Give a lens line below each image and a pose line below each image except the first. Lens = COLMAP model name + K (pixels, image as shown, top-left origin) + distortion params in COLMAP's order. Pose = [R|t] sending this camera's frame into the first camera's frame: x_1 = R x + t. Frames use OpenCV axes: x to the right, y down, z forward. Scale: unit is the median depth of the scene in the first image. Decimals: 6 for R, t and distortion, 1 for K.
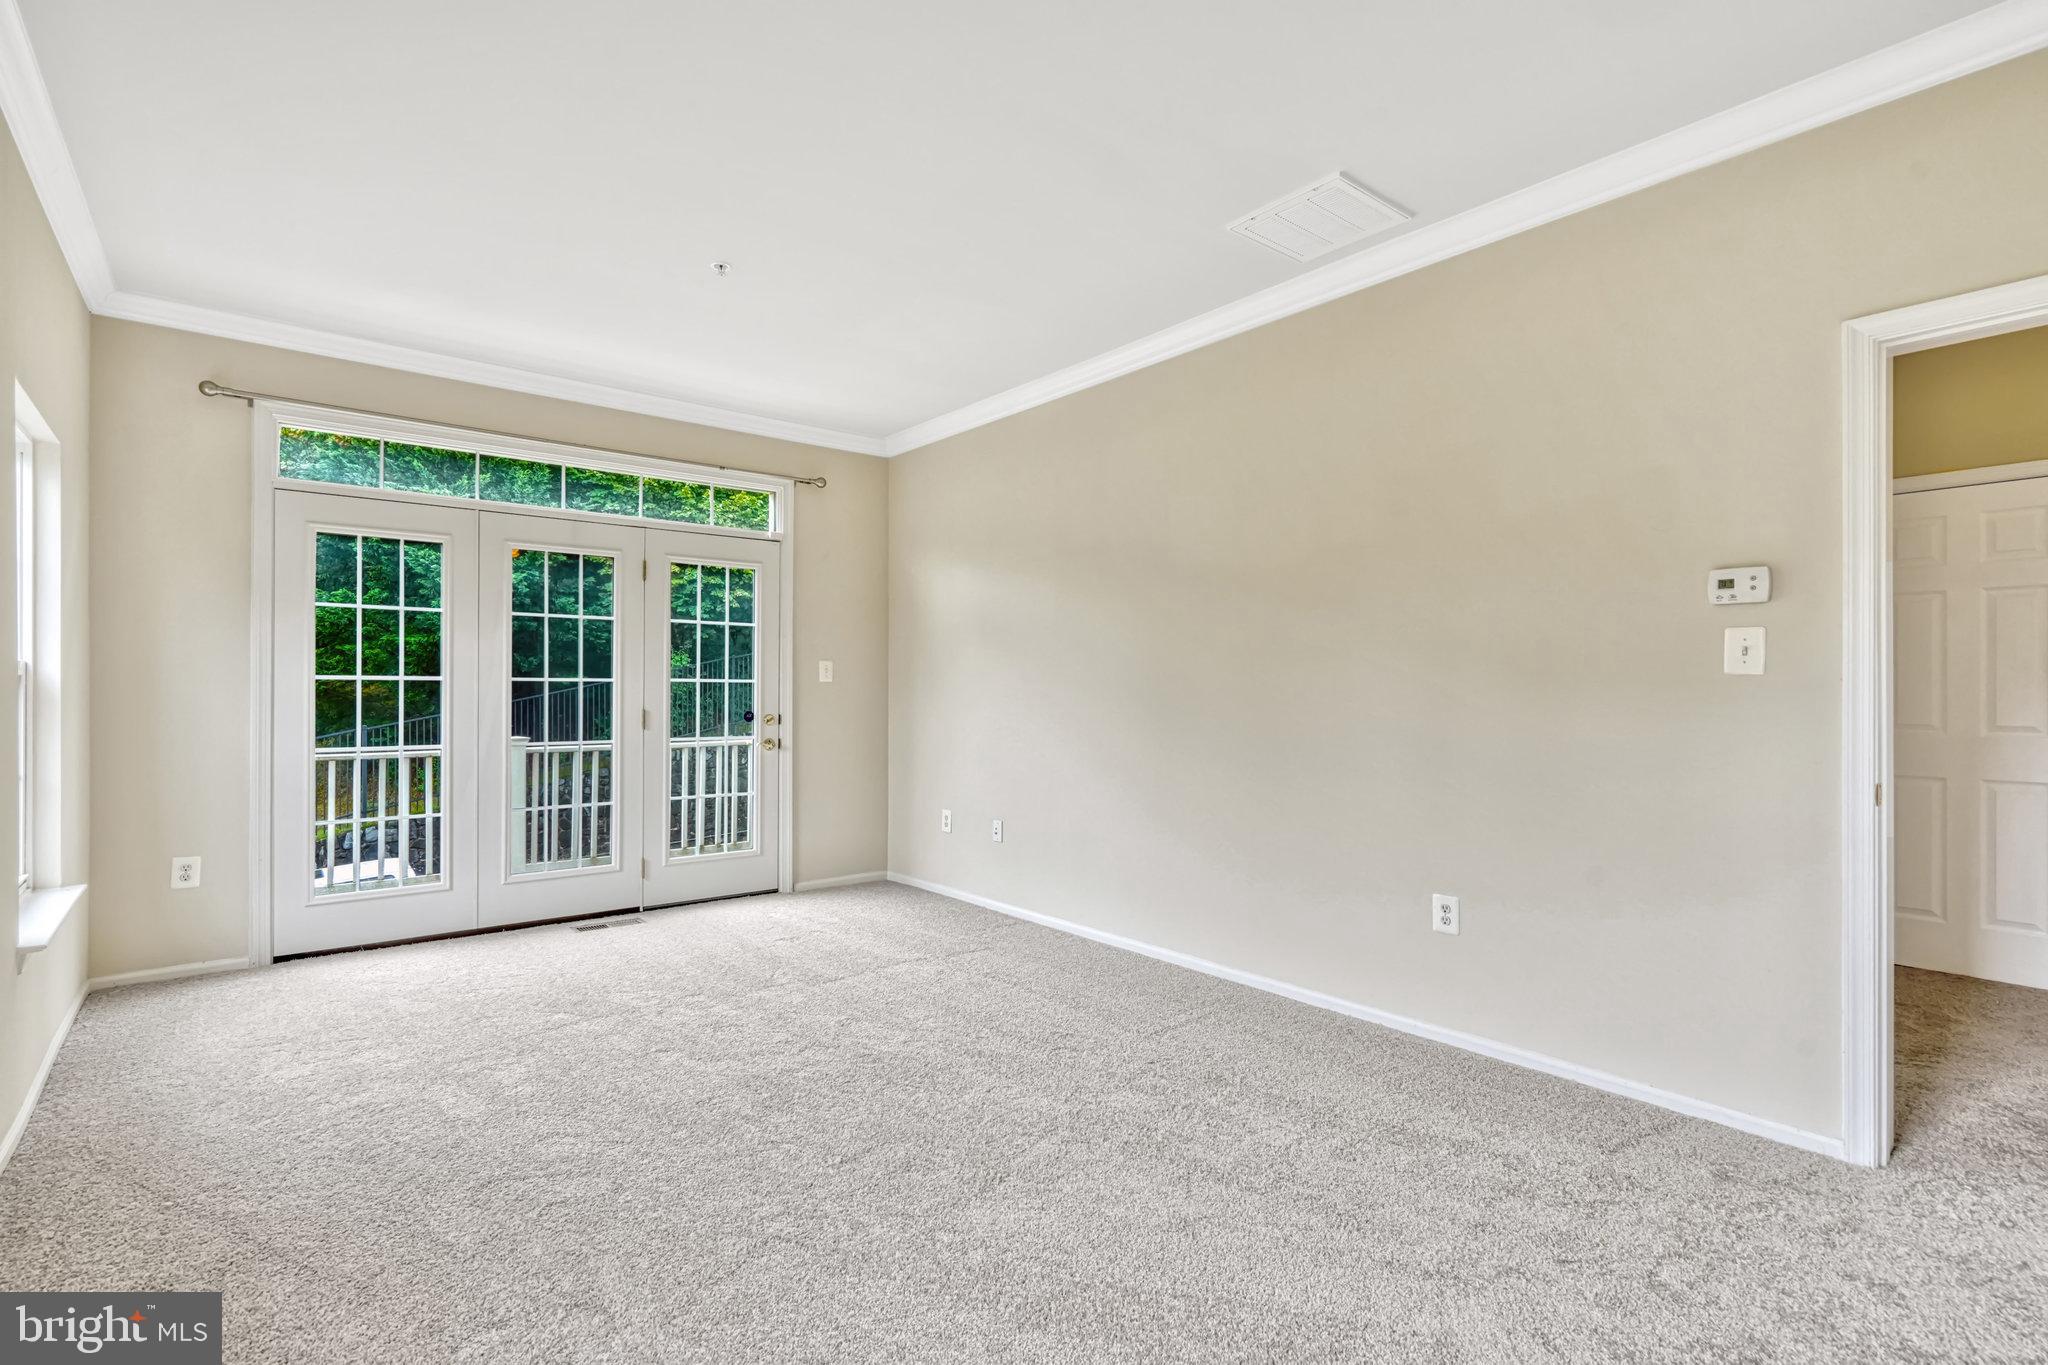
lens RADIAL K [[959.4, 0, 986.2], [0, 959.4, 690.7], [0, 0, 1]] dist [0.000078, -0.000837]
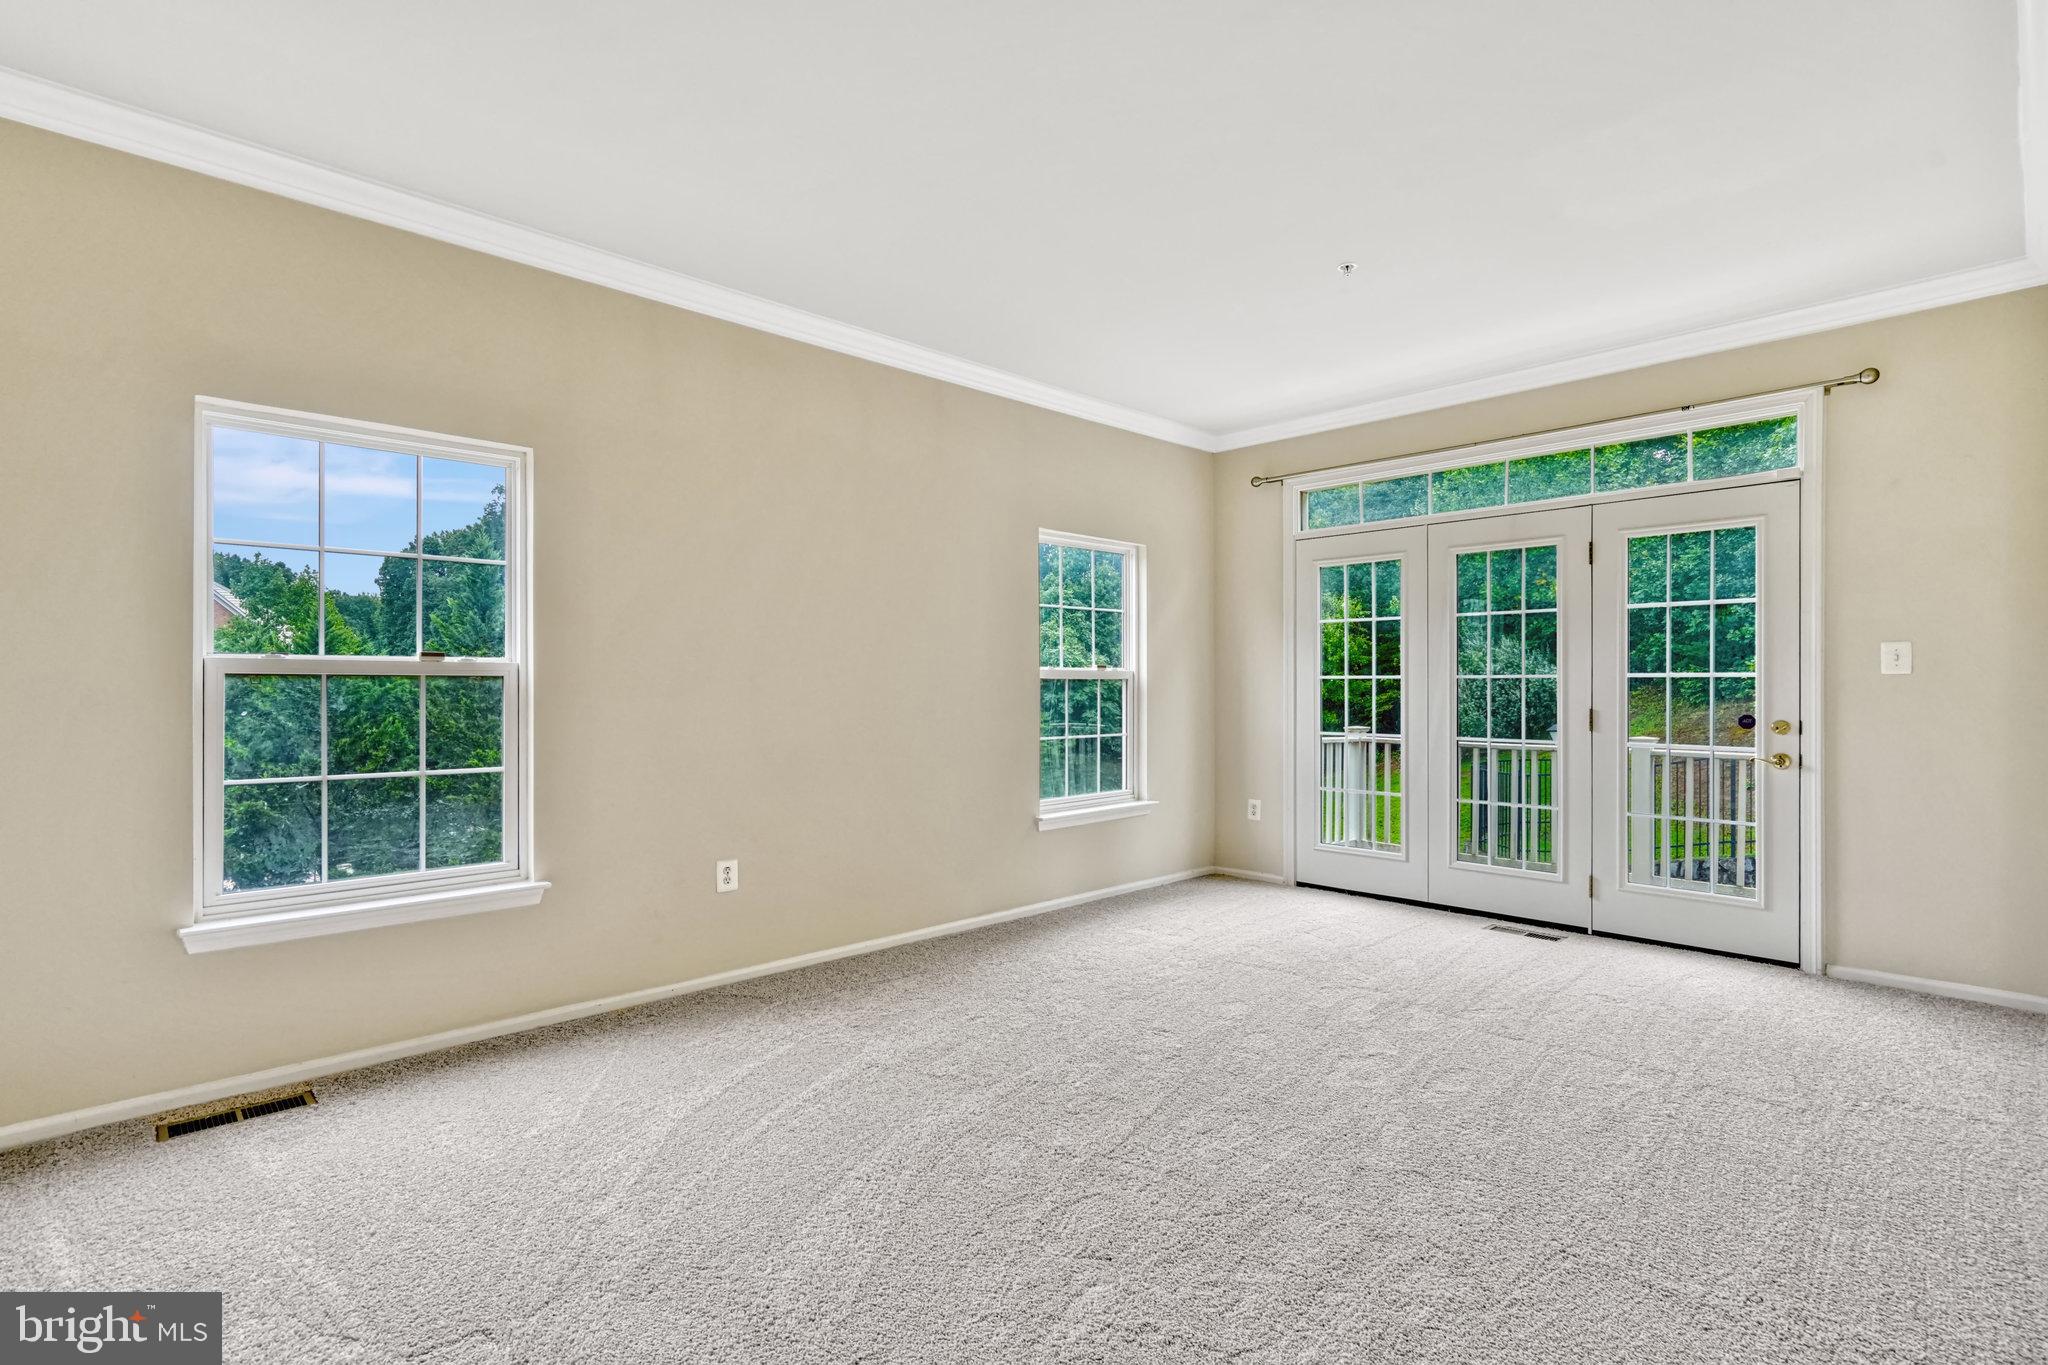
lens RADIAL K [[959.4, 0, 1028.8], [0, 959.4, 691.0], [0, 0, 1]] dist [0.000078, -0.000837]
pose [[0.105113, 0.003245, -0.994455, 0.482455], [-0.001016, 0.999995, 0.003155, 0.001071], [0.994460, 0.000679, 0.105116, 0.392698]]
